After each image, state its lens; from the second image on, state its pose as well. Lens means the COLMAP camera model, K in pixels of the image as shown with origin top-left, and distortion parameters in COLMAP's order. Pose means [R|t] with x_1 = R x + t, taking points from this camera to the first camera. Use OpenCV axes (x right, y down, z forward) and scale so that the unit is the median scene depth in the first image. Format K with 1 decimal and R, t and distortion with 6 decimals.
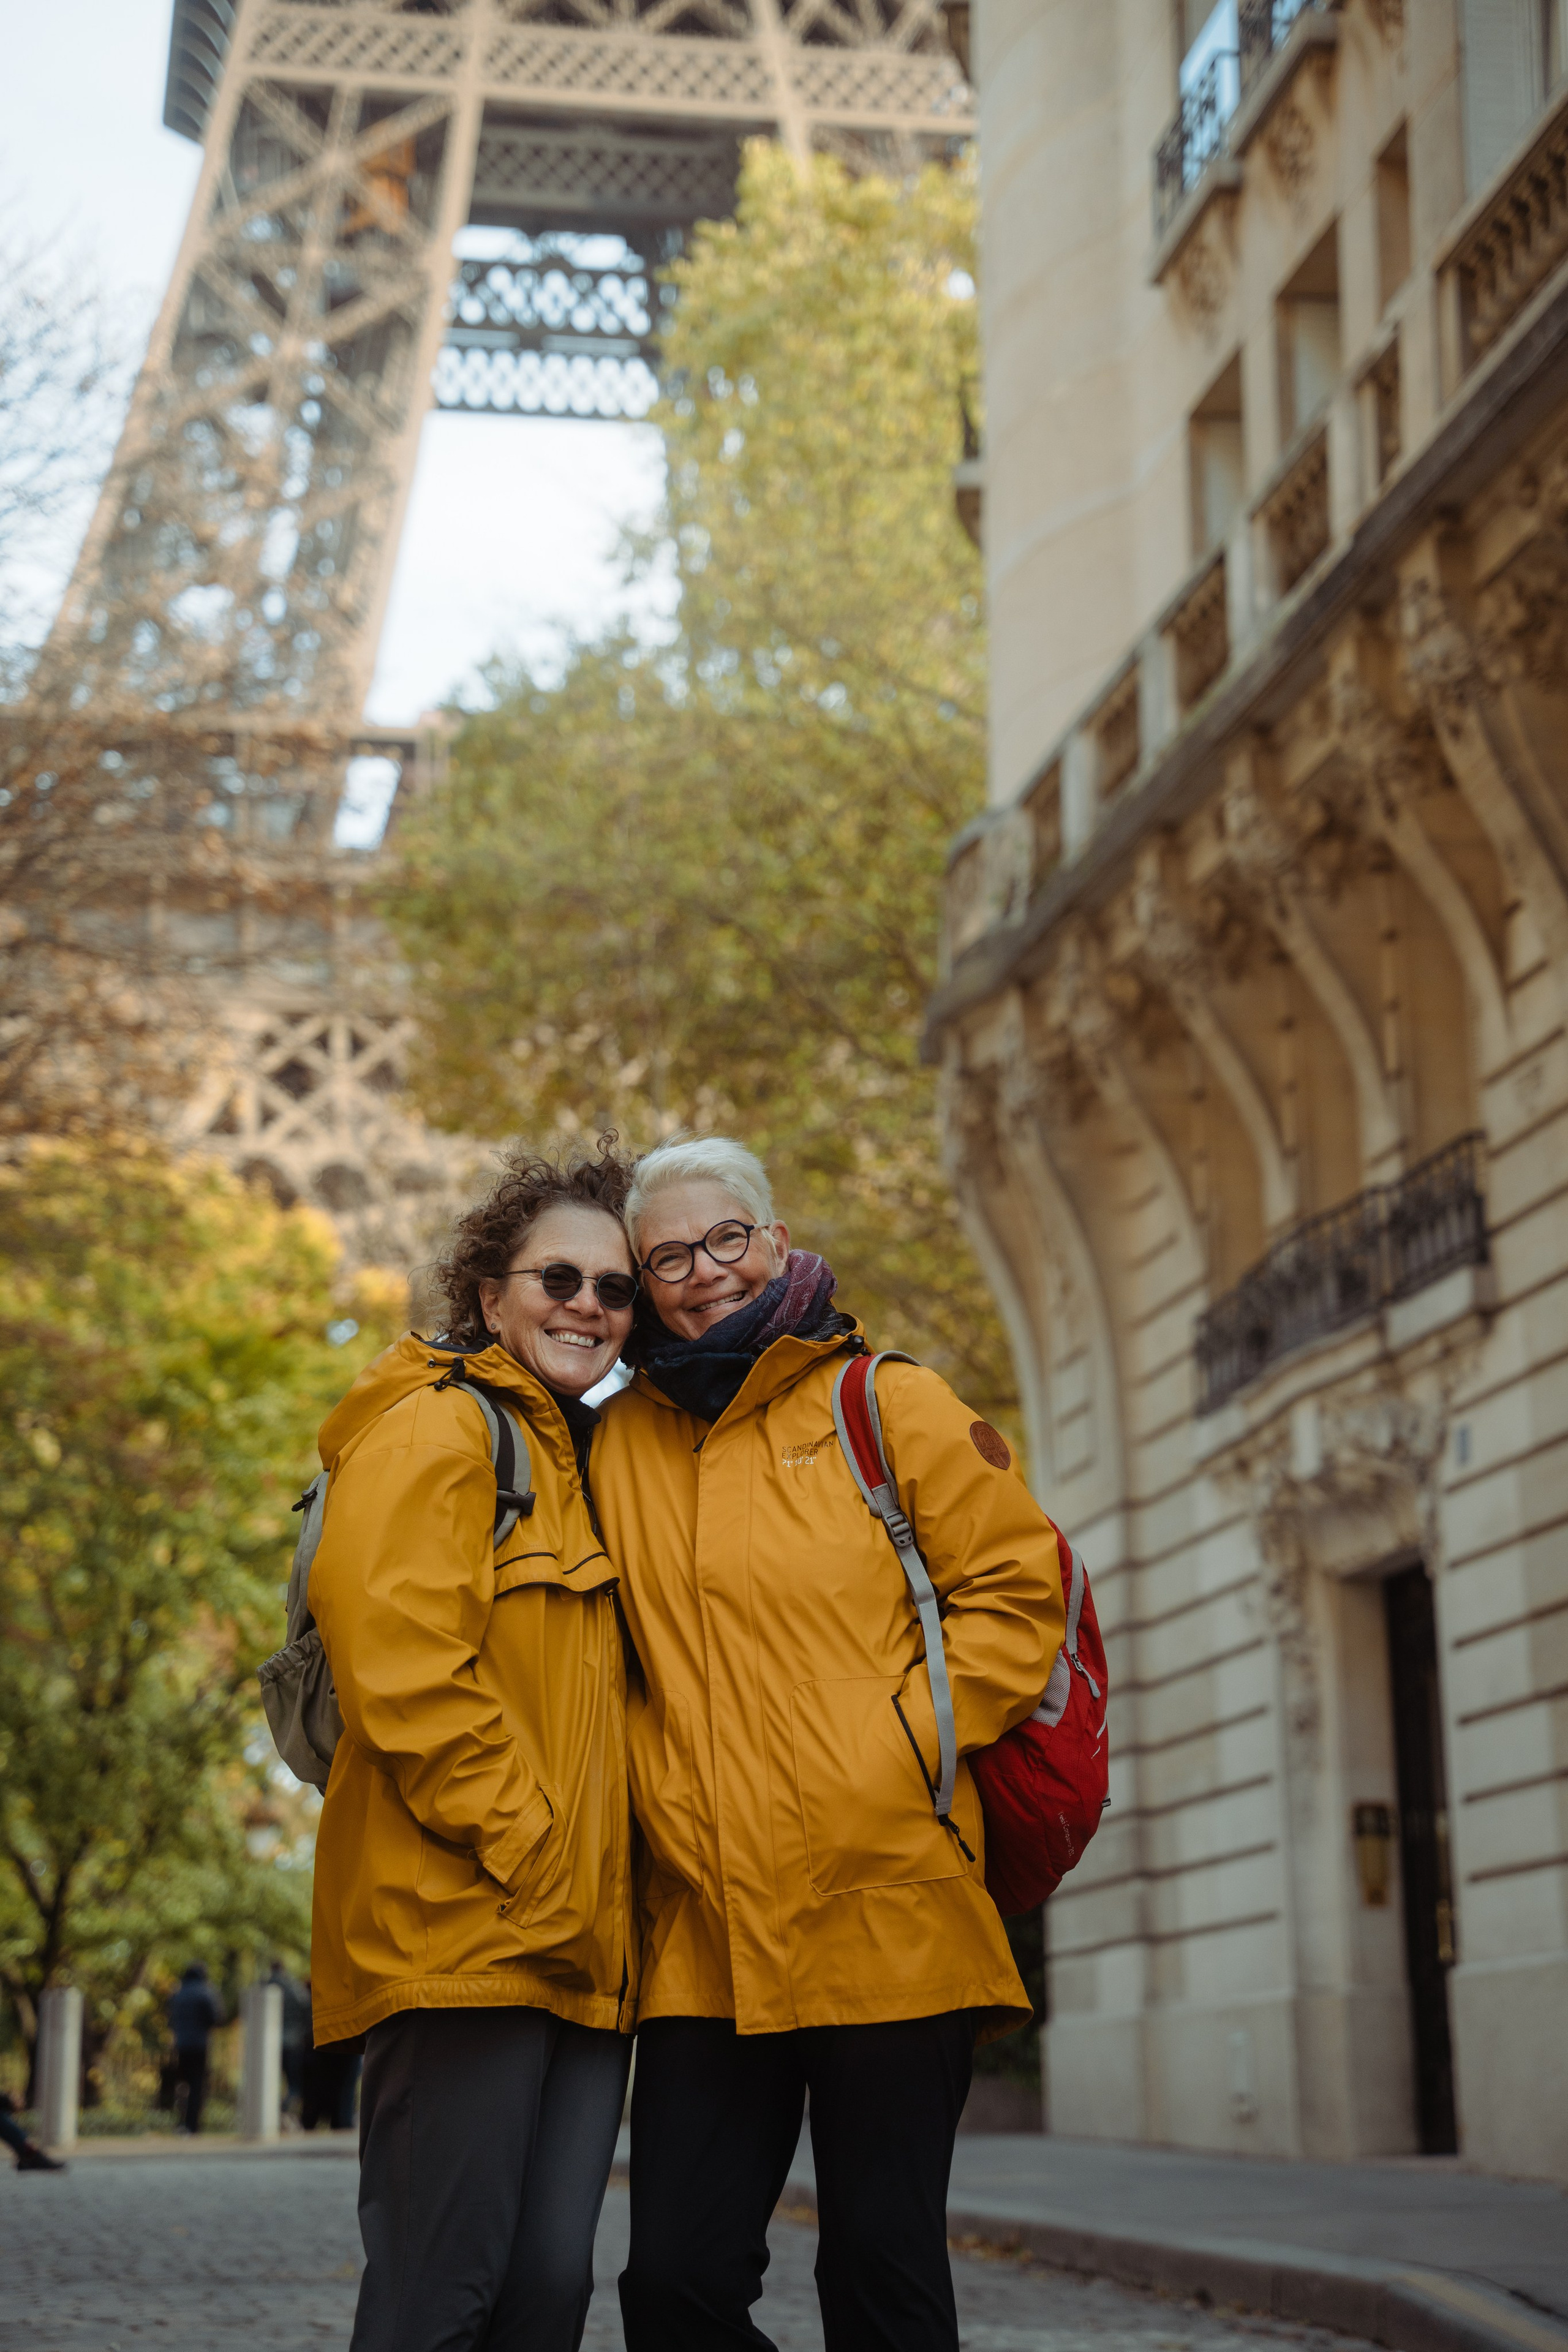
lens RADIAL K [[4590.8, 0, 784.0], [0, 4590.8, 1176.0], [0, 0, 1]] dist [0.274233, -0.101148]
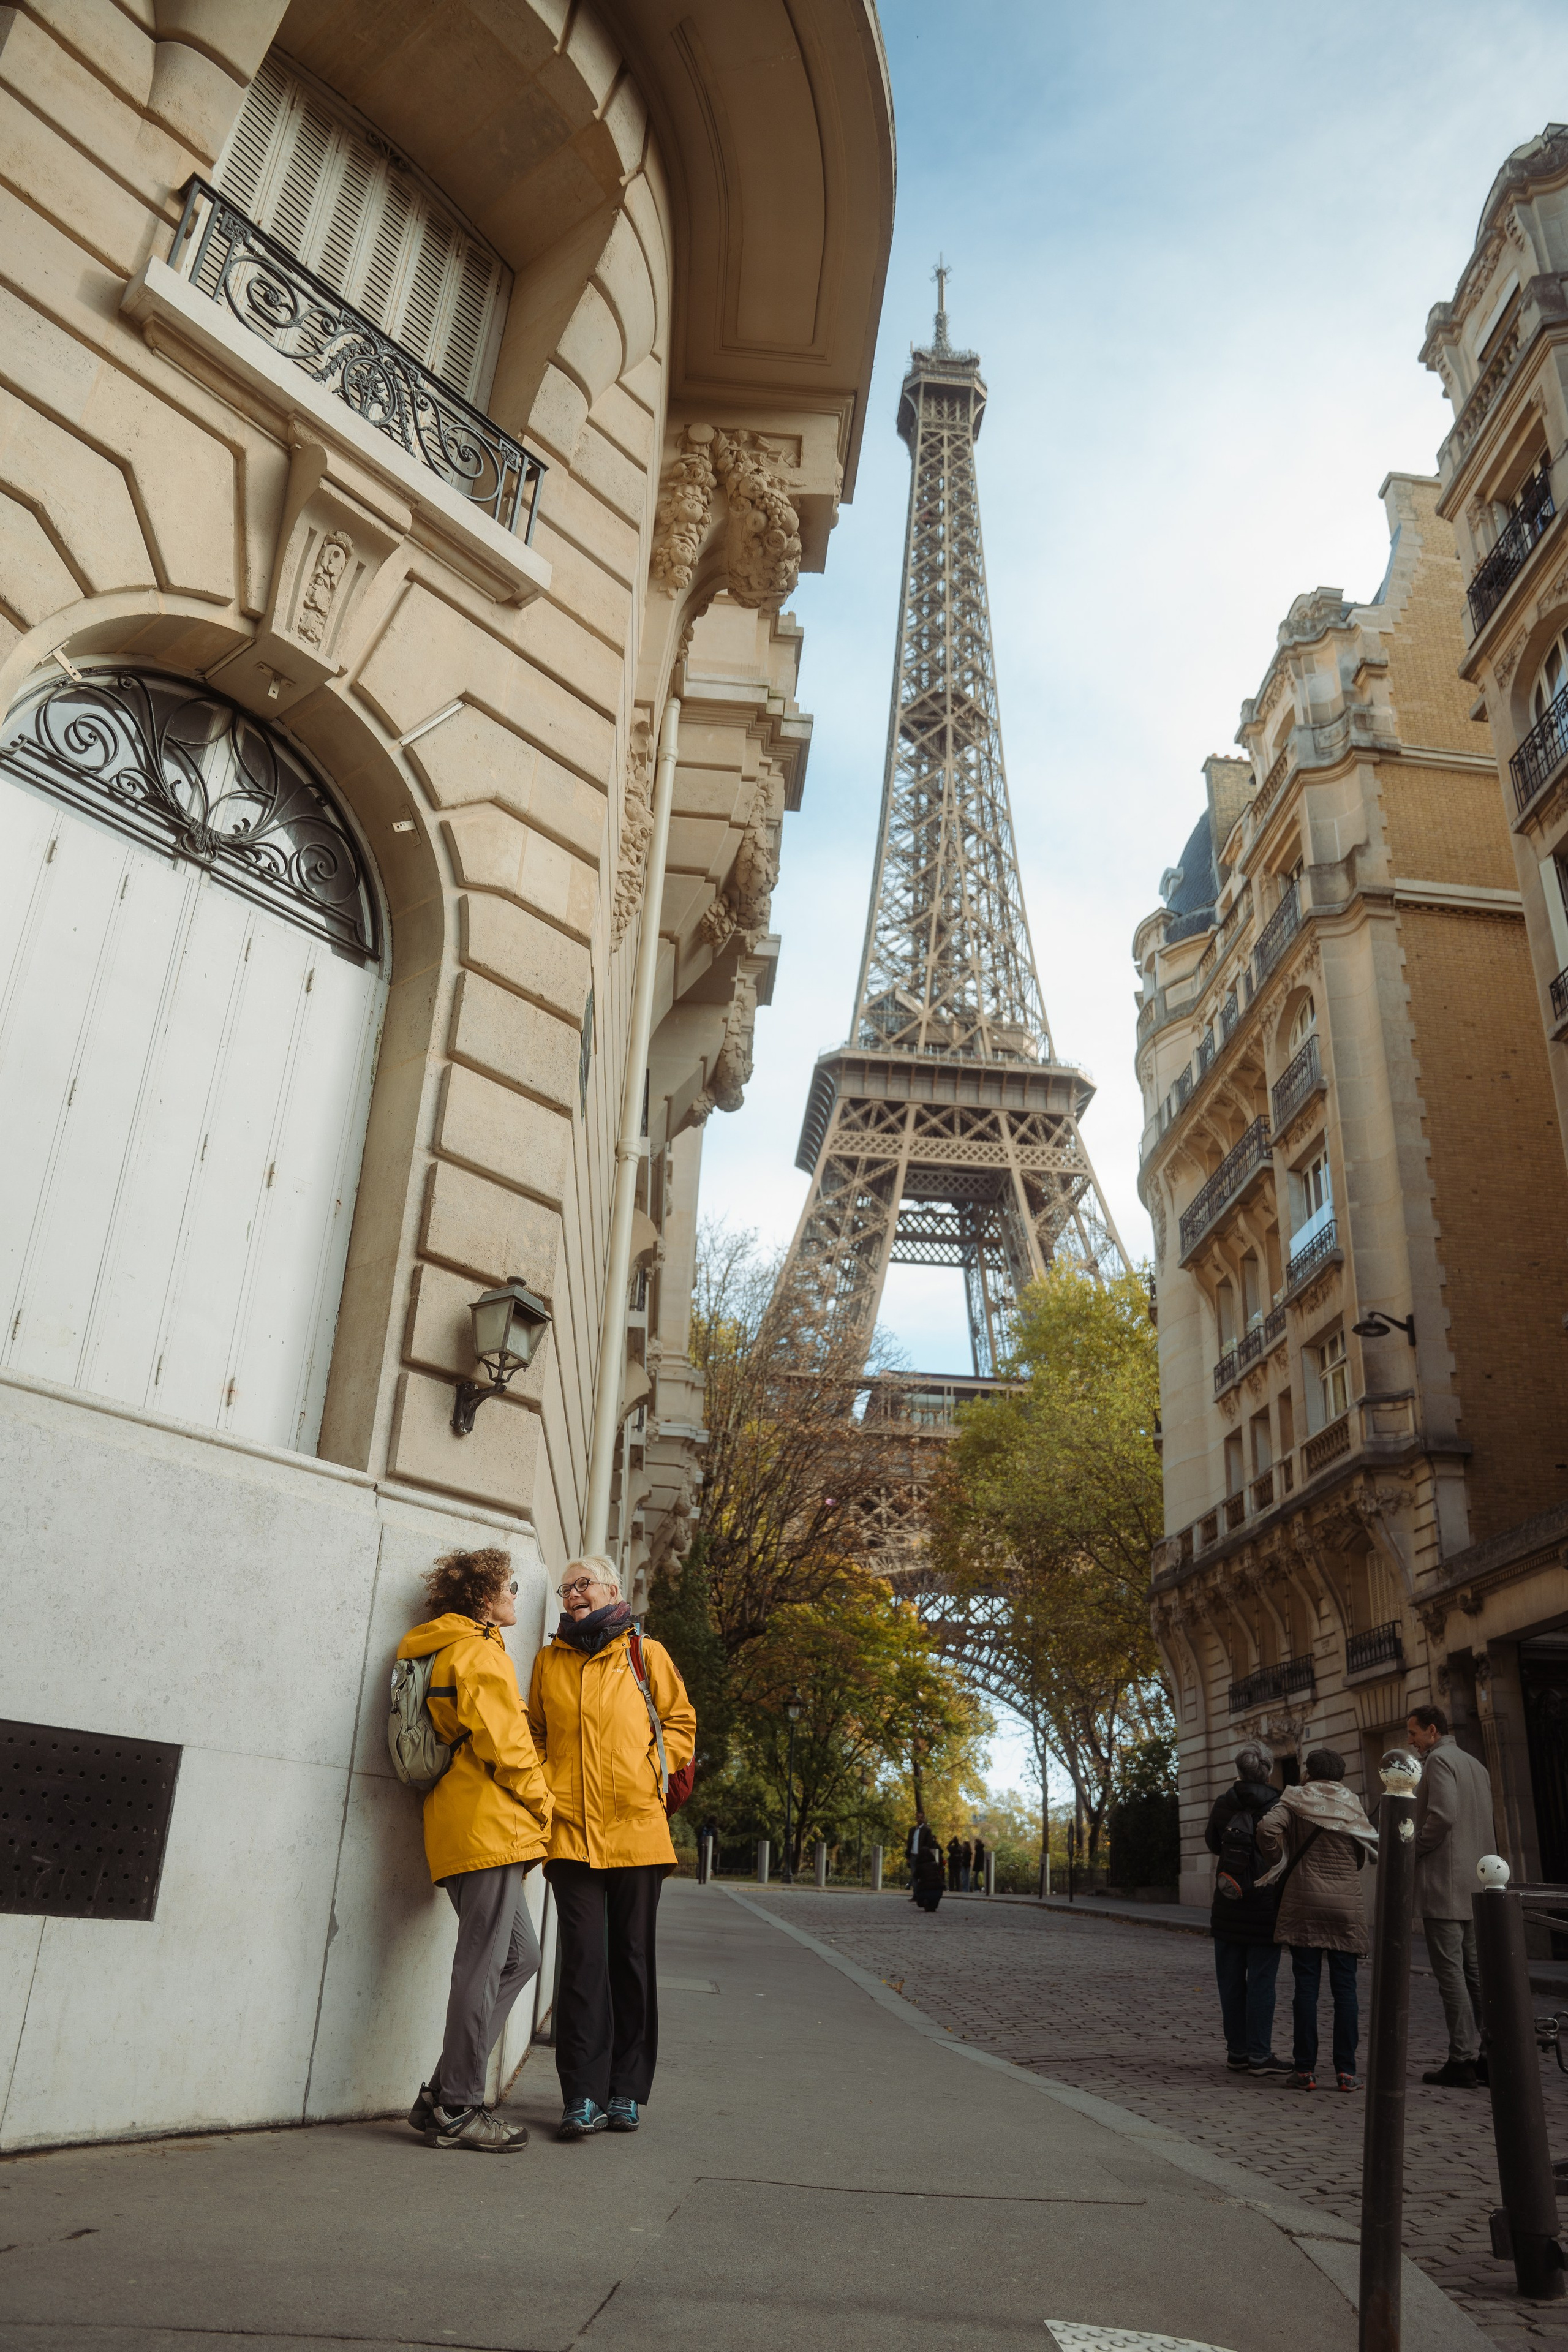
lens RADIAL K [[1724.5, 0, 784.0], [0, 1724.5, 1176.0], [0, 0, 1]] dist [-0.119581, 0.001936]
pose [[0.992821, 0.014195, -0.118766, -0.106596], [-0.037054, 0.980587, -0.192553, -0.091293], [0.113727, 0.195571, 0.974073, -0.437316]]
